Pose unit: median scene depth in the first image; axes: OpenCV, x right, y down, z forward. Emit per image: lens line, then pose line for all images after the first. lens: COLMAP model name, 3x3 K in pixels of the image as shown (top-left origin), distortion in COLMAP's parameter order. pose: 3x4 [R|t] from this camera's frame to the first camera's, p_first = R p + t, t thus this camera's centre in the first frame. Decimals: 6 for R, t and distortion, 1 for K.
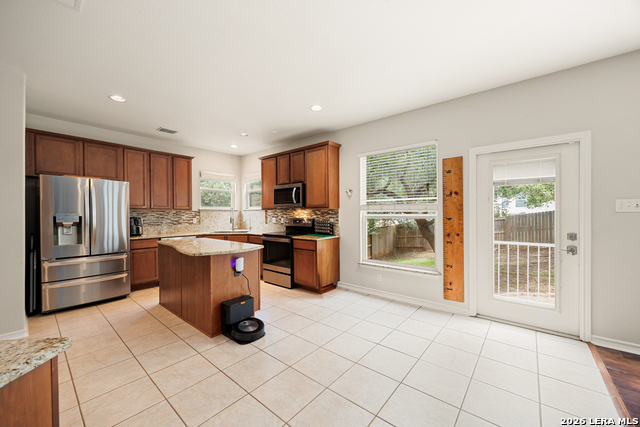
lens RADIAL K [[251.5, 0, 315.9], [0, 251.5, 217.6], [0, 0, 1]] dist [-0.000658, -0.000071]
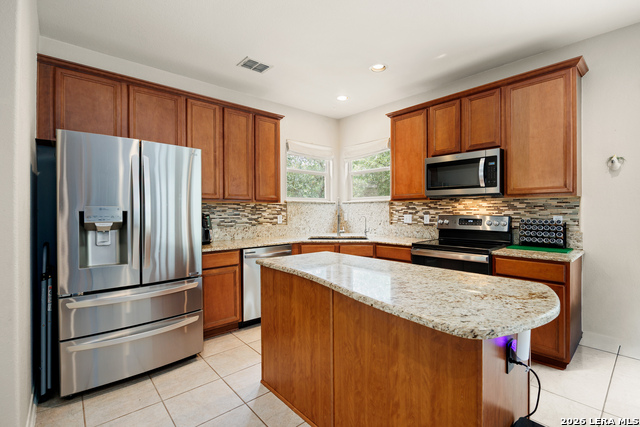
lens RADIAL K [[295.2, 0, 320.0], [0, 295.2, 213.5], [0, 0, 1]] dist [-0.012600, 0.000186]
pose [[0.990190, 0.000840, -0.139728, -0.351113], [-0.001366, 0.999992, -0.003667, 0.001151], [0.139724, 0.003822, 0.990183, 0.352689]]
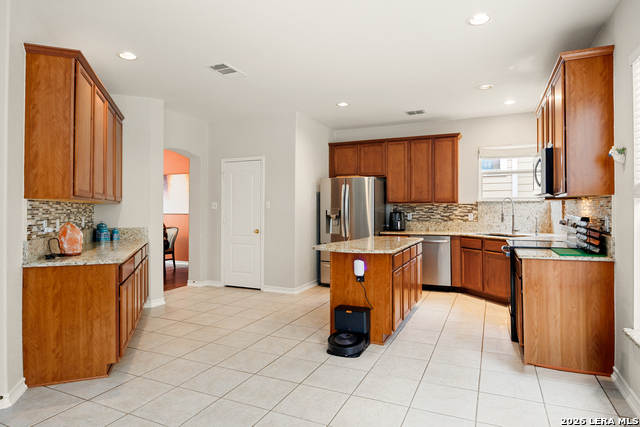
lens RADIAL K [[367.5, 0, 321.0], [0, 367.5, 210.7], [0, 0, 1]] dist [-0.001338, -0.000106]
pose [[0.270287, 0.006362, -0.962759, 0.562524], [-0.008083, 0.999958, 0.004338, -0.008200], [0.962746, 0.006610, 0.270327, 0.352103]]
